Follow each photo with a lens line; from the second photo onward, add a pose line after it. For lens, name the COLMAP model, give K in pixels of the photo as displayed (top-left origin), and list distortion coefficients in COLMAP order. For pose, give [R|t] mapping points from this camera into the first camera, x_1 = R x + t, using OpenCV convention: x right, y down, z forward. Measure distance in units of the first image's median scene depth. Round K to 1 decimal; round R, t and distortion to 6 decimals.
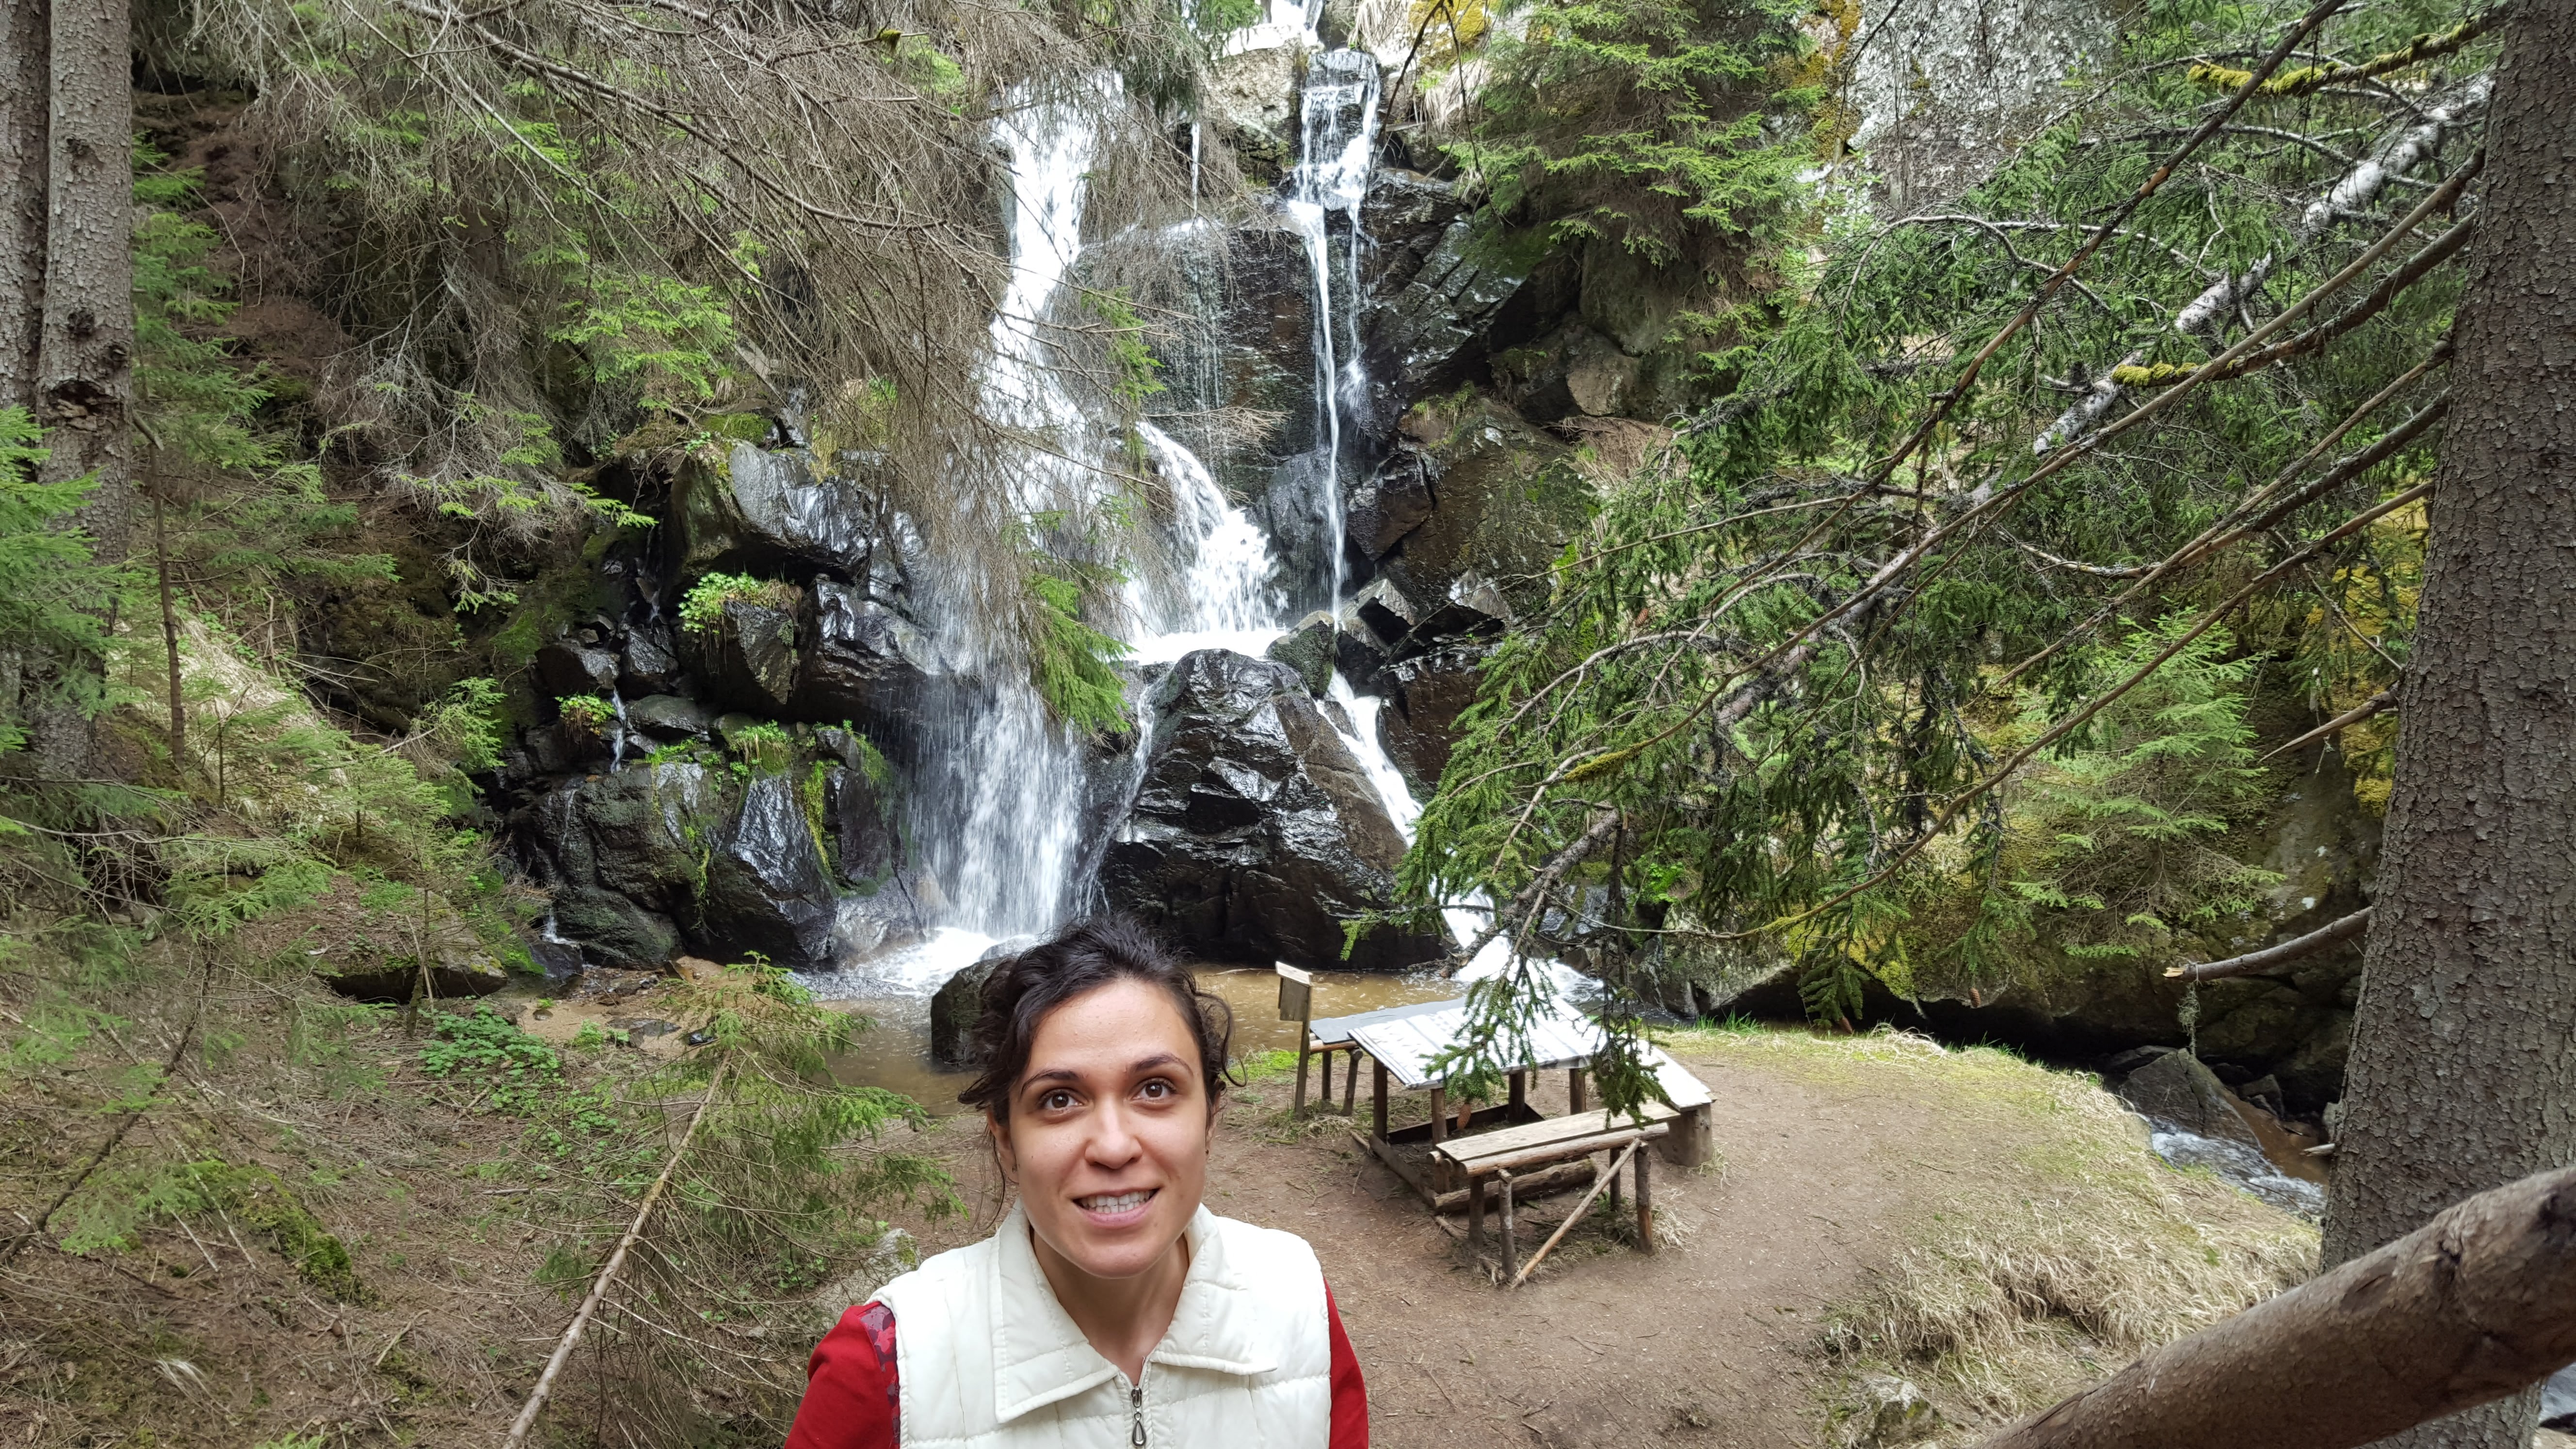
lens RADIAL K [[1971.4, 0, 1277.0], [0, 1971.4, 779.1], [0, 0, 1]] dist [0.097617, -0.146080]
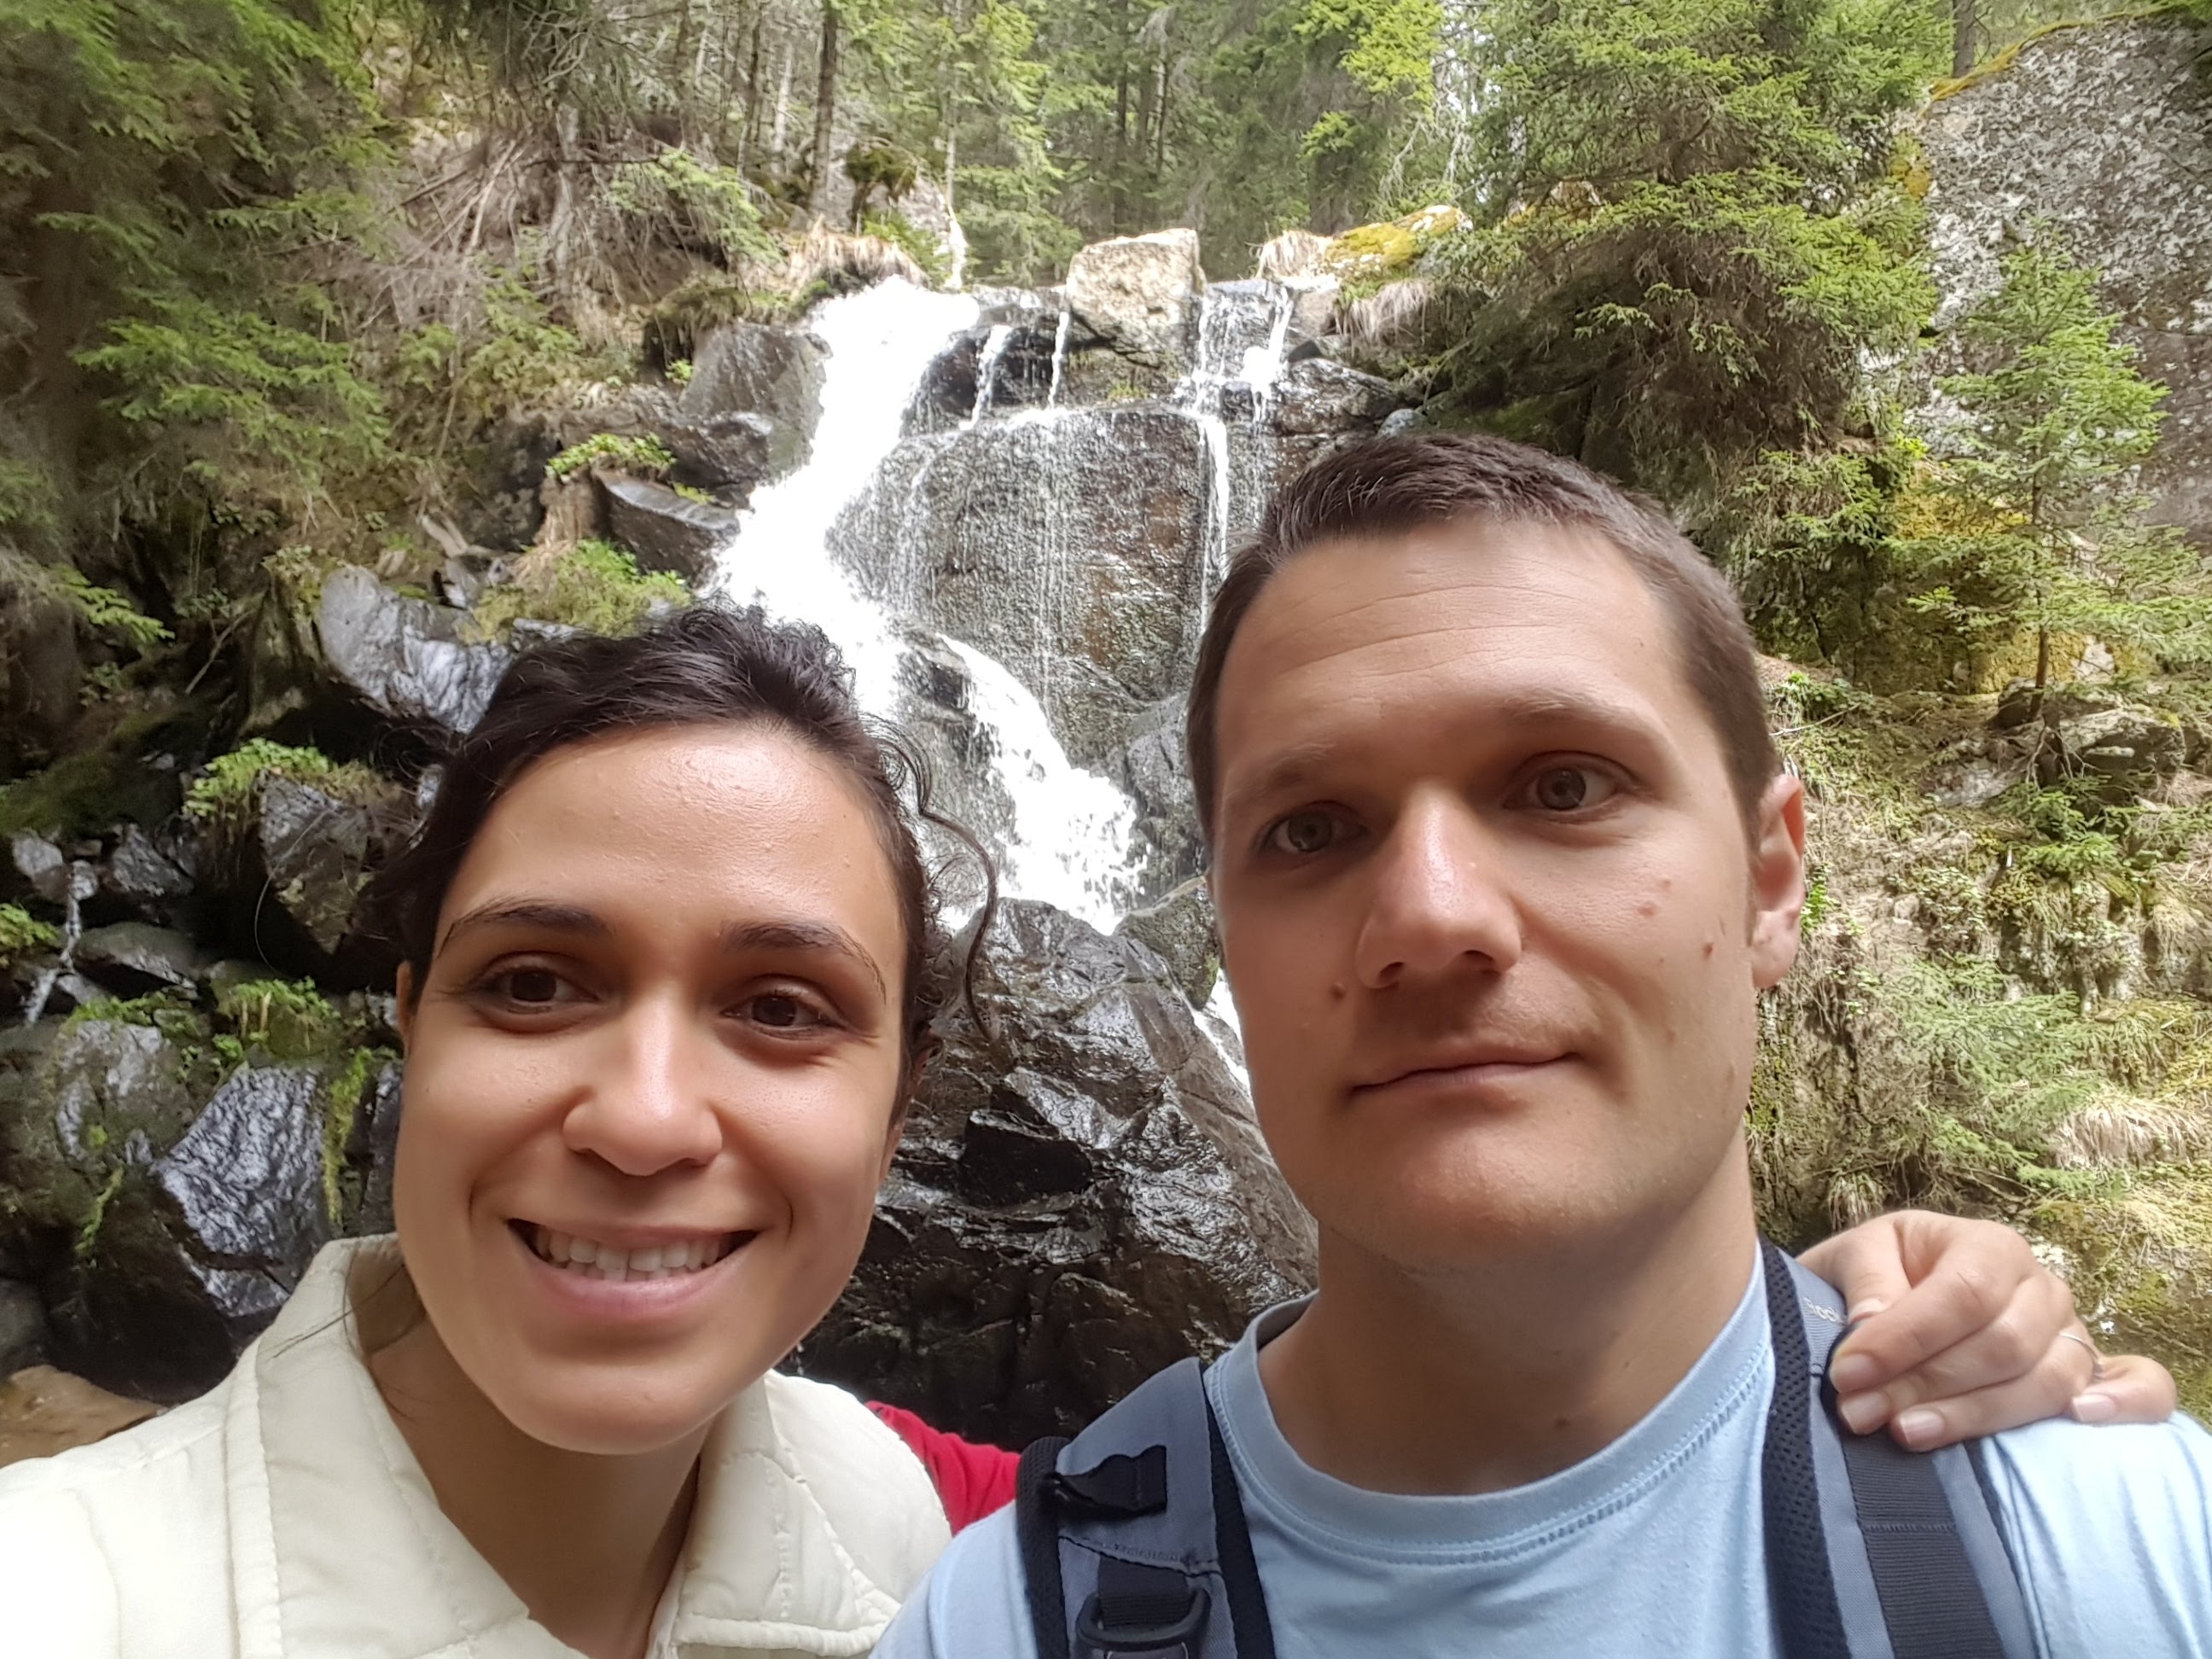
lens RADIAL K [[1407.2, 0, 1129.8], [0, 1407.2, 888.3], [0, 0, 1]] dist [-0.113285, 0.058661]
pose [[0.997848, 0.063418, 0.016651, -0.009509], [-0.055154, 0.949182, -0.309857, 0.061481], [-0.035456, 0.308272, 0.950637, 0.594820]]
